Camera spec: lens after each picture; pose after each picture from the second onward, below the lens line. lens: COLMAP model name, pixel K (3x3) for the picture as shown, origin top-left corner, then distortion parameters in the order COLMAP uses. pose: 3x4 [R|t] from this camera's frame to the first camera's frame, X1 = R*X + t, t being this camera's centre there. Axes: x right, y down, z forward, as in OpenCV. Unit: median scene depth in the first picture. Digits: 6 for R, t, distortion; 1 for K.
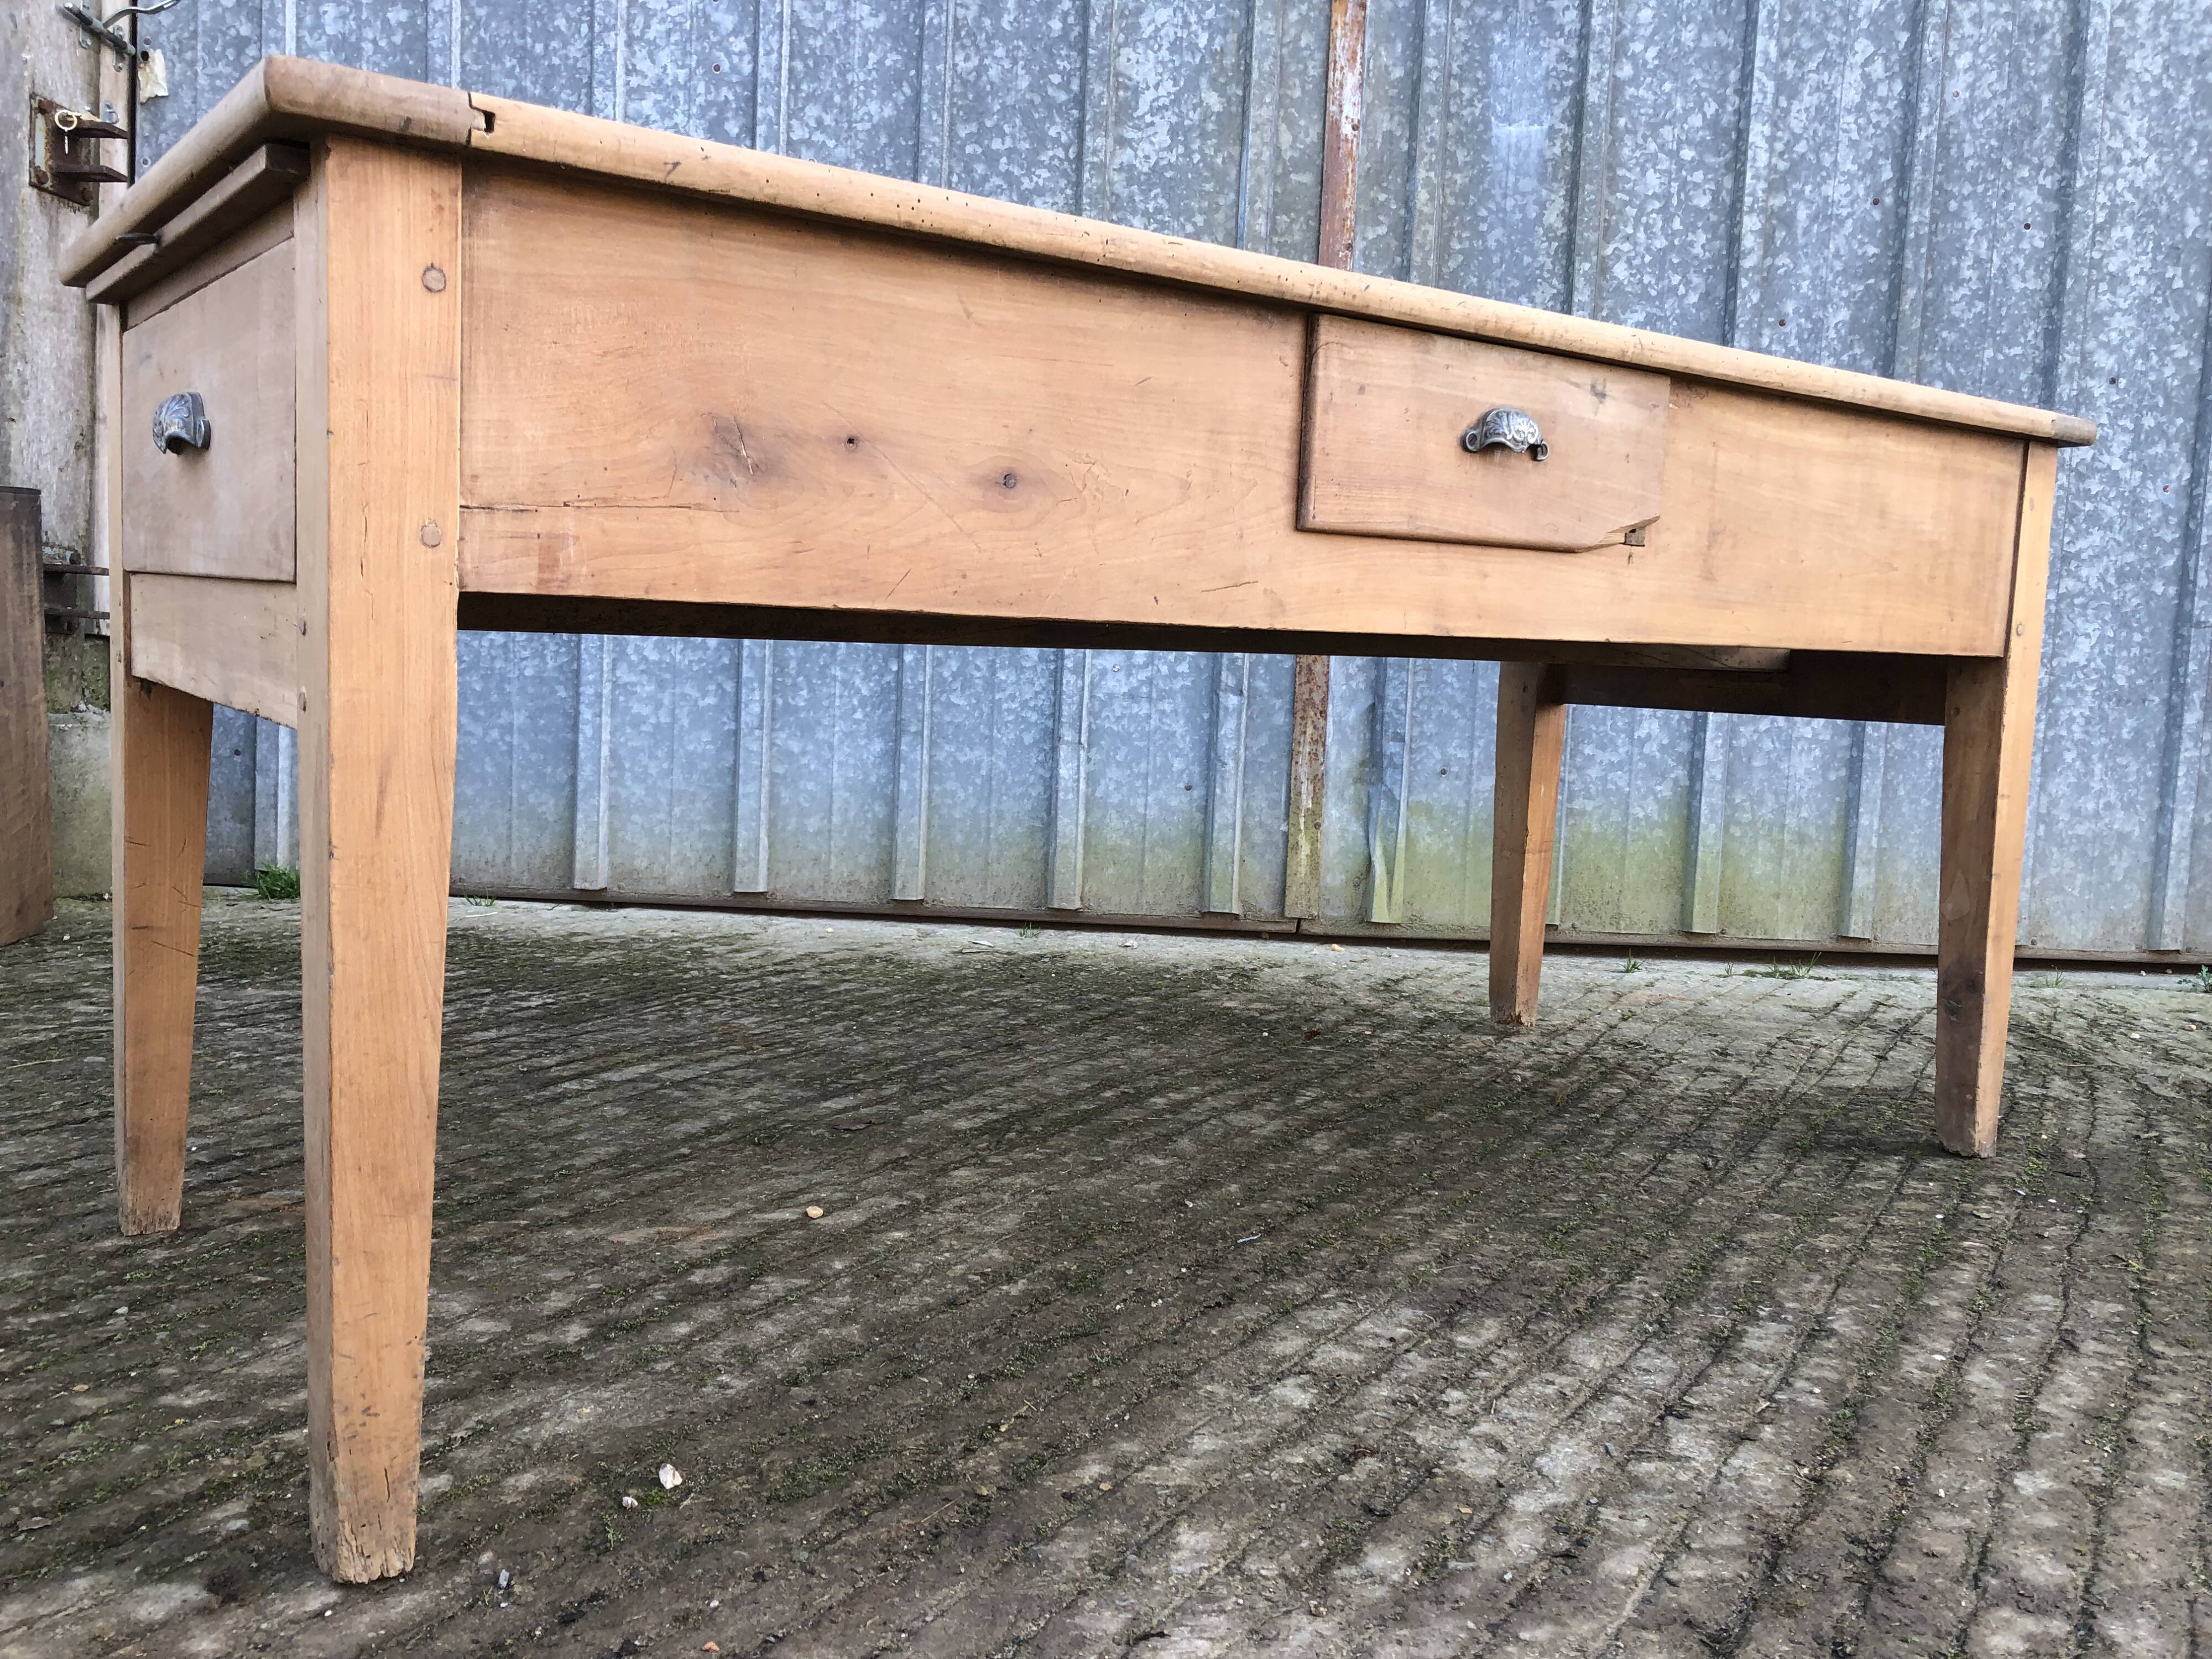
lens RADIAL K [[1815.7, 0, 1104.2], [0, 1815.7, 806.3], [0, 0, 1]] dist [-0.003798, 0.034458]
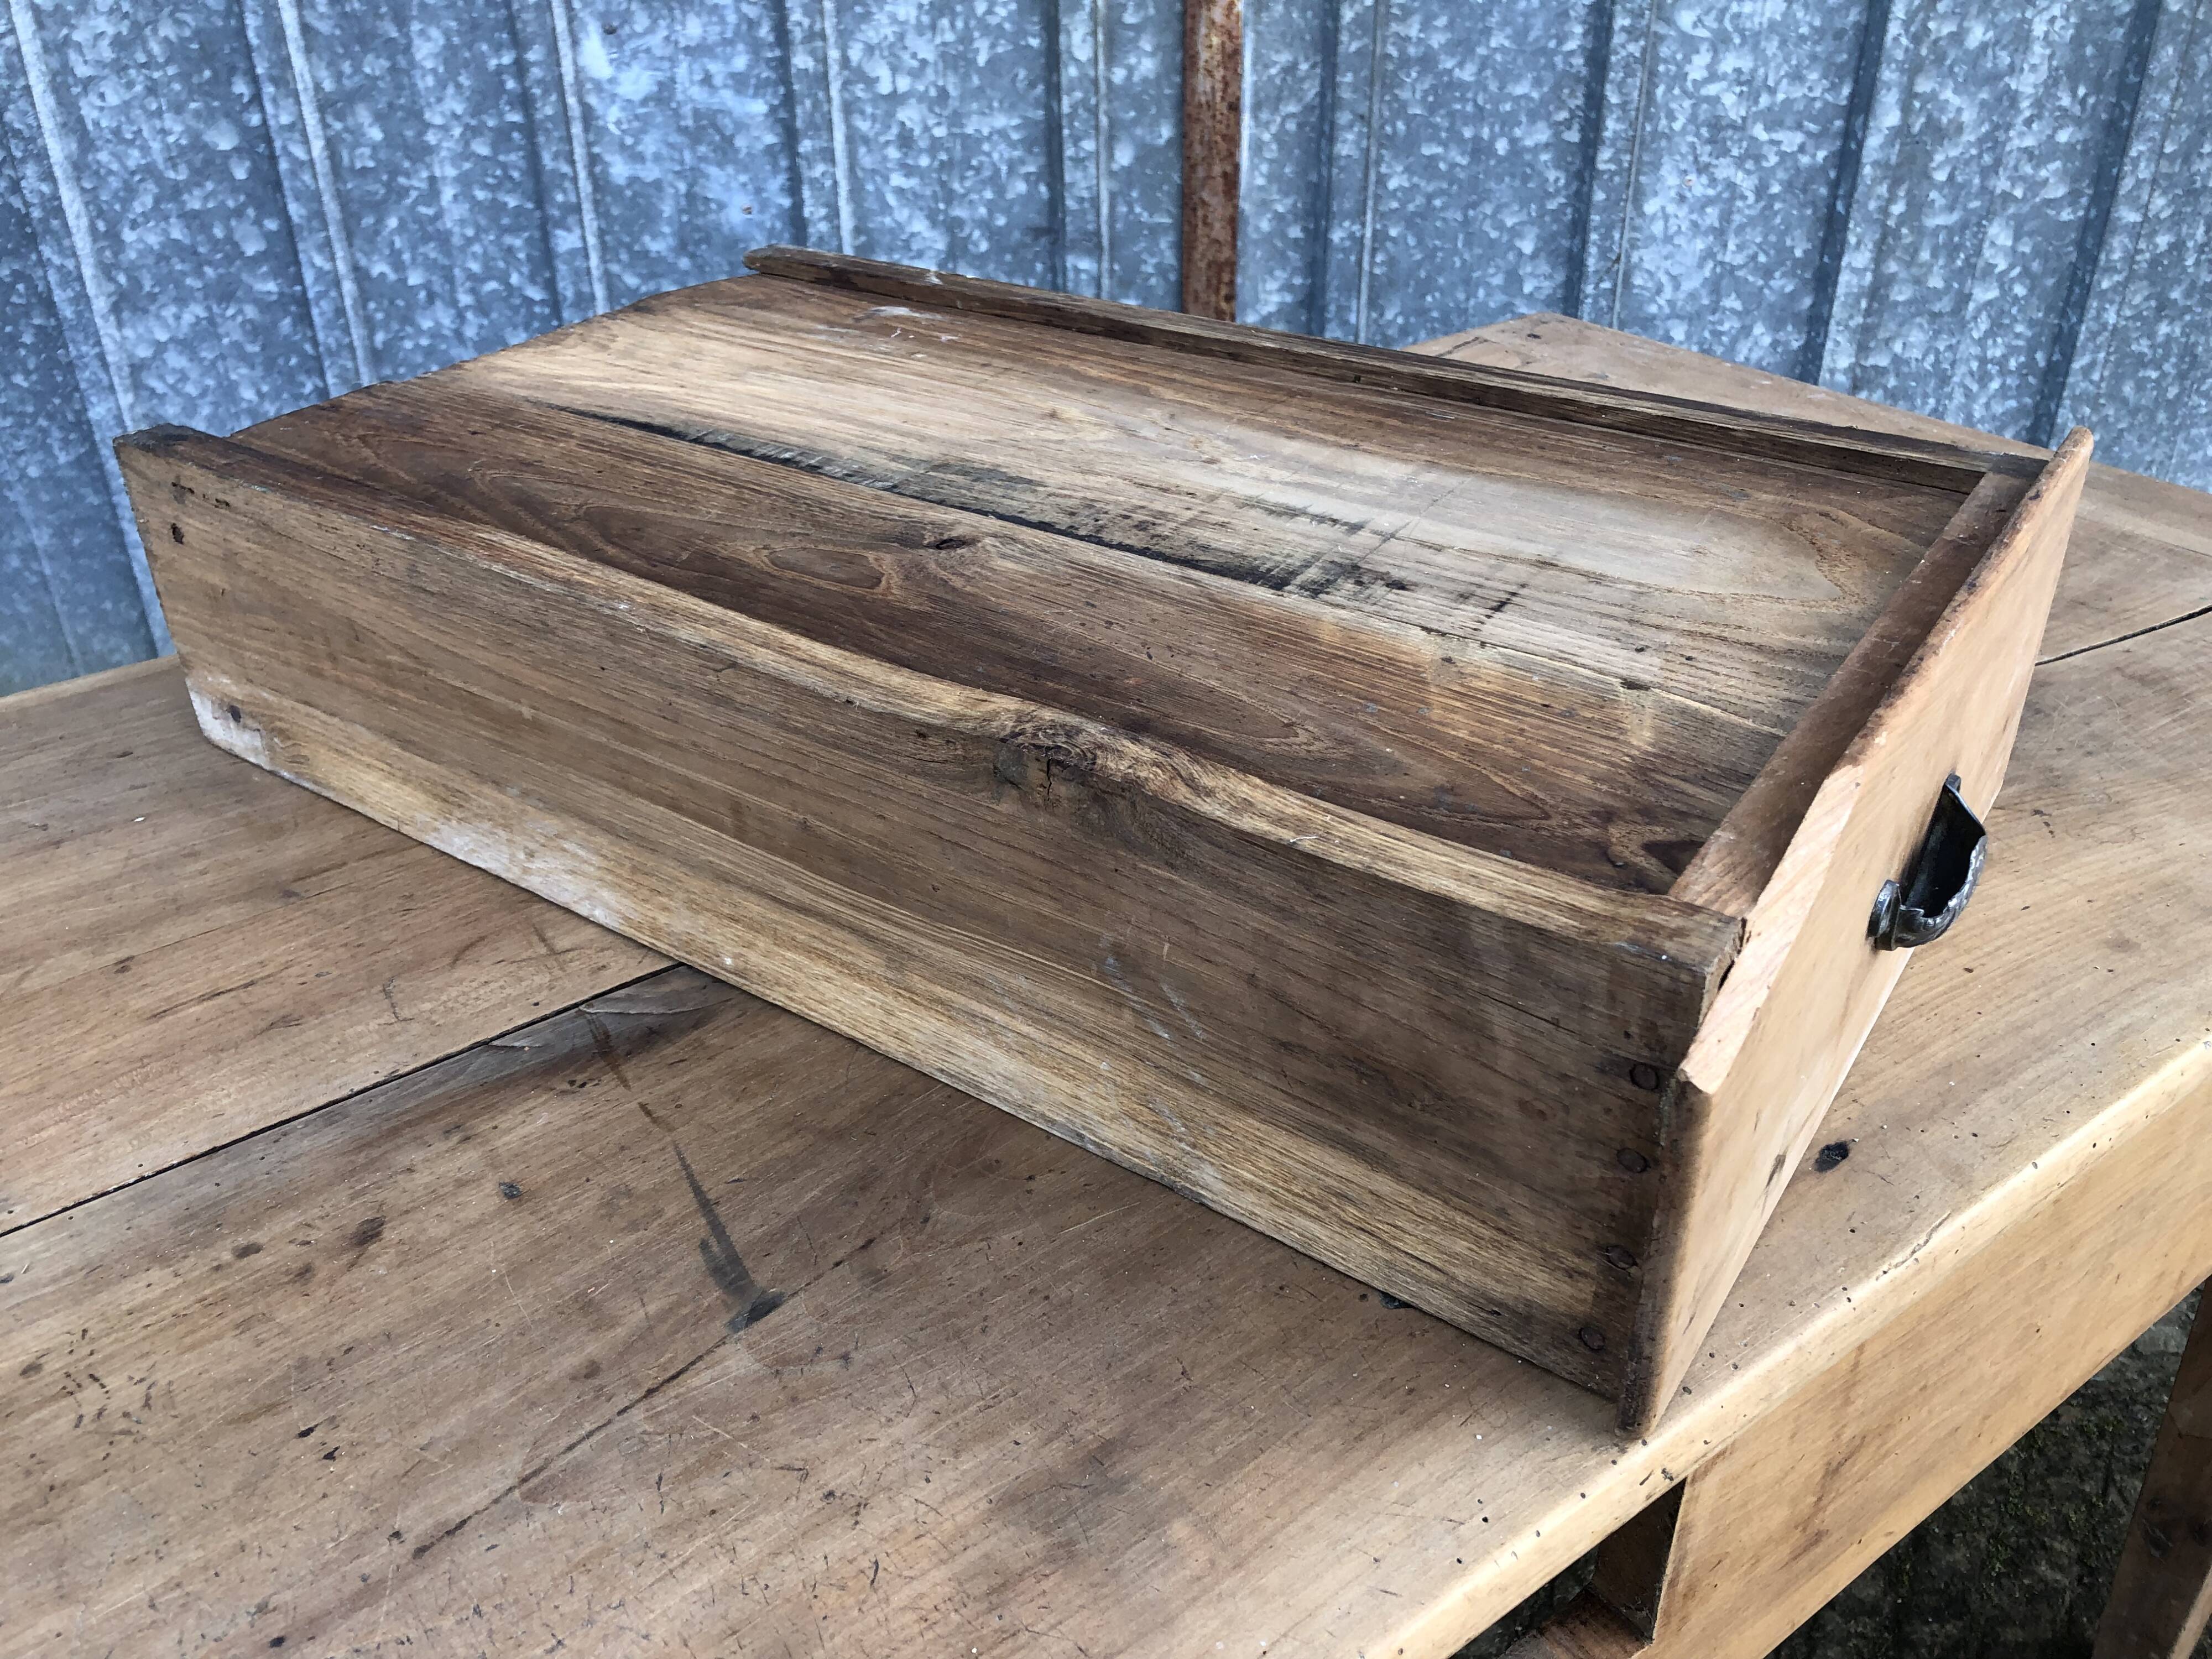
lens RADIAL K [[1815.7, 0, 1115.5], [0, 1815.7, 804.2], [0, 0, 1]] dist [-0.003798, 0.034458]
pose [[0.998416, -0.045491, -0.033116, 0.127404], [0.055295, 0.902201, 0.427756, -0.299124], [0.010419, -0.428910, 0.903287, 0.451518]]
